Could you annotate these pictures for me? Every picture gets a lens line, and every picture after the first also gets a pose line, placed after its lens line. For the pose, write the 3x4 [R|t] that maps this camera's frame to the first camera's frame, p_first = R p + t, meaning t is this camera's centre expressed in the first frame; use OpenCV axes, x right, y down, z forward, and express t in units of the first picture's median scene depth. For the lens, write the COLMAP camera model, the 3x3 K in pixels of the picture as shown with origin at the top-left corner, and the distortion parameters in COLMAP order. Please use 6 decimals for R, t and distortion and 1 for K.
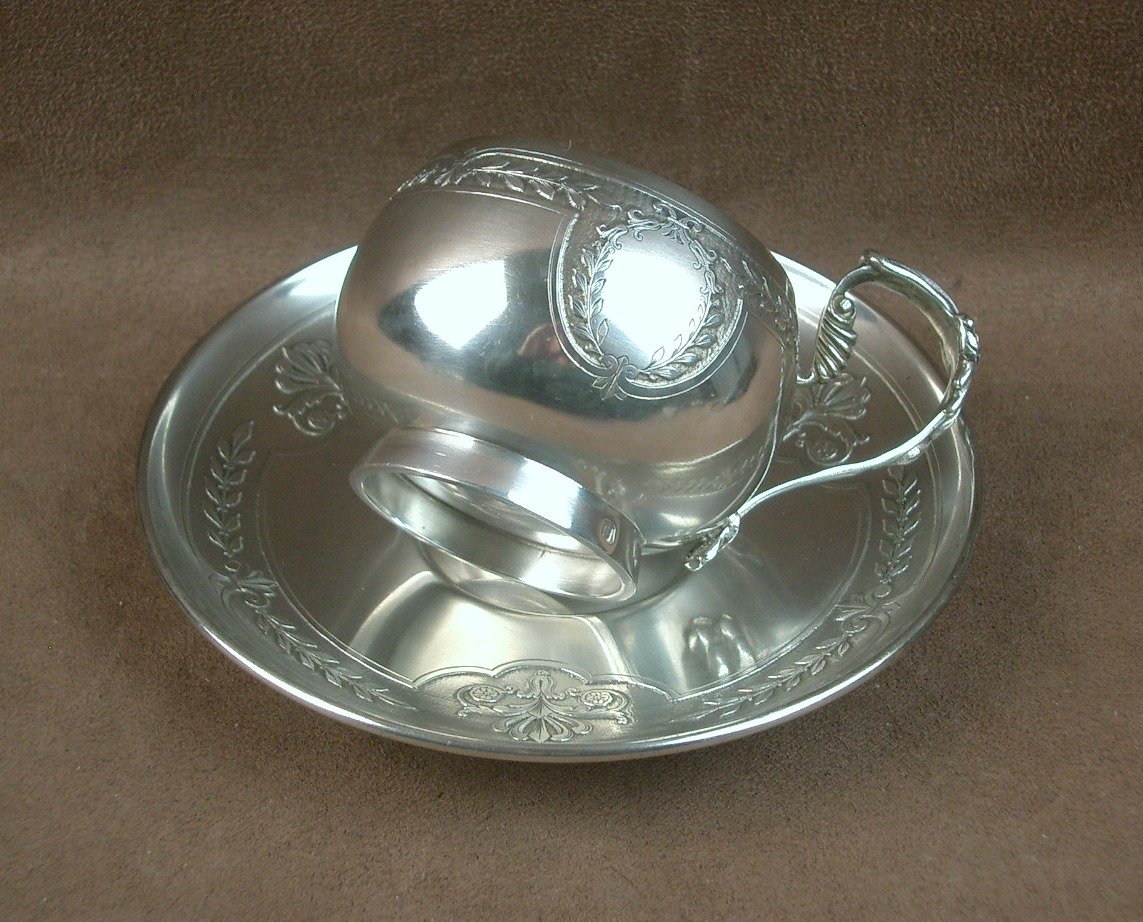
lens RADIAL K [[1999.1, 0, 571.5], [0, 1999.1, 461.0], [0, 0, 1]] dist [-0.102004, 0.150122]
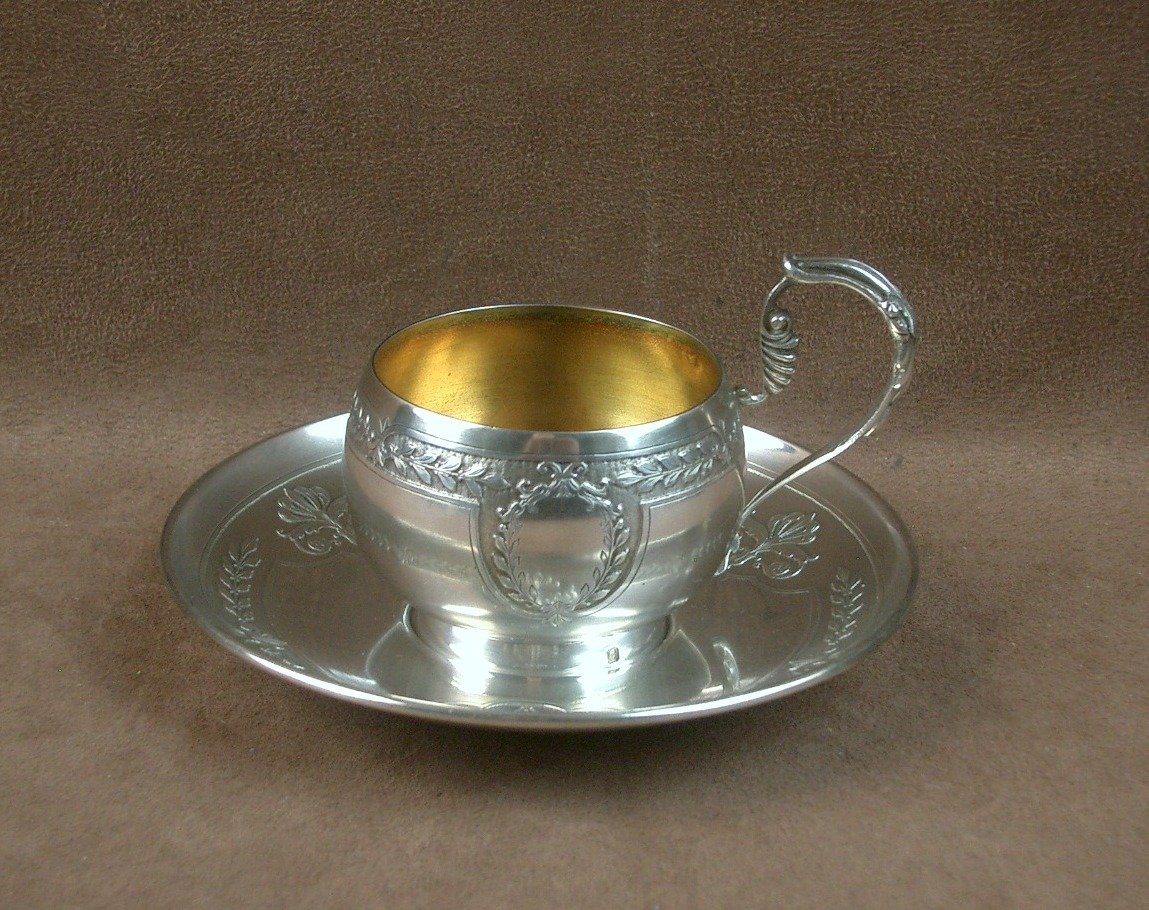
lens RADIAL K [[2599.4, 0, 574.5], [0, 2599.4, 455.0], [0, 0, 1]] dist [0.041716, -0.401142]
pose [[0.999237, 0.005118, 0.038732, -0.041580], [0.006716, 0.954118, -0.299355, 0.366314], [-0.038487, 0.299386, 0.953355, -0.383988]]
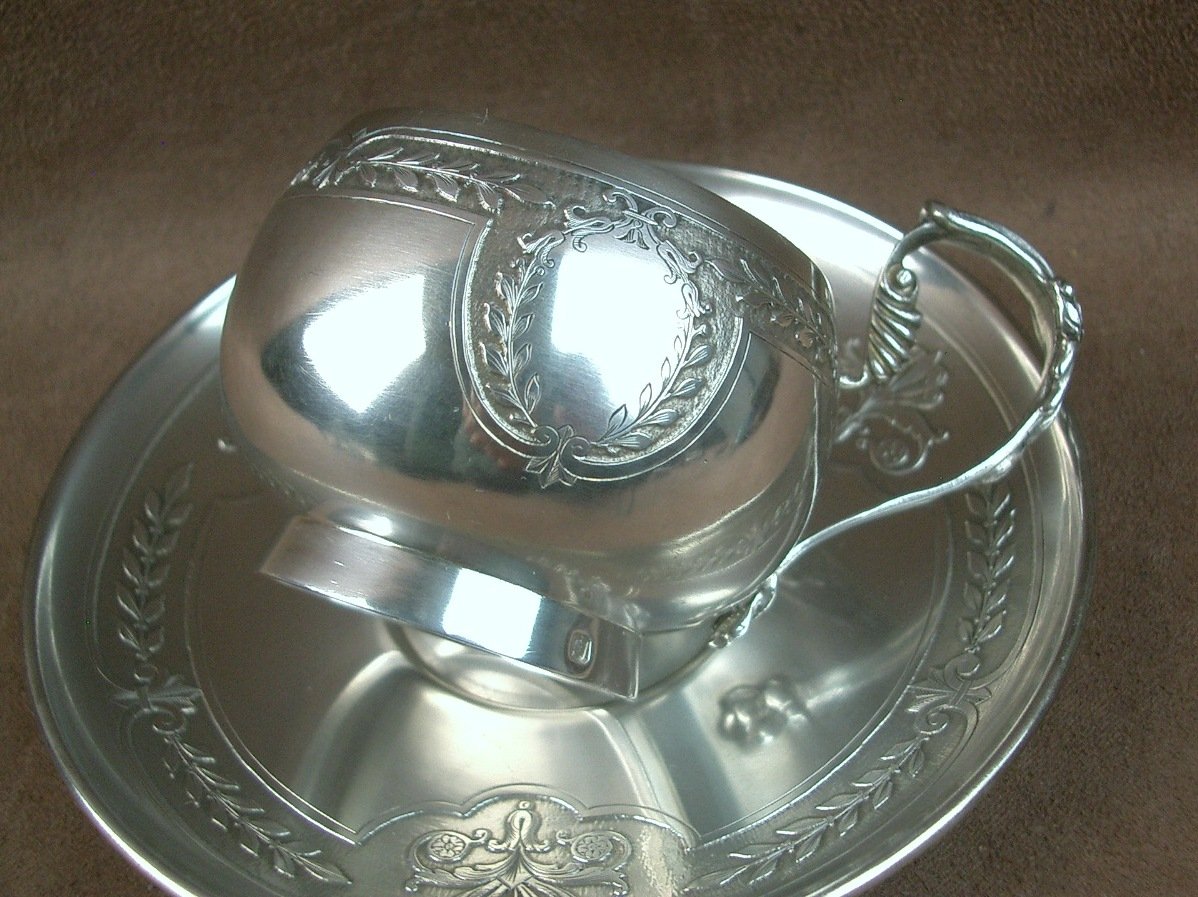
lens RADIAL K [[1567.4, 0, 628.5], [0, 1567.4, 423.0], [0, 0, 1]] dist [-0.206042, 0.282272]
pose [[0.993935, -0.066757, -0.087390, 0.077412], [0.075306, 0.992283, 0.098502, -0.085725], [0.080140, -0.104485, 0.991292, 0.378774]]
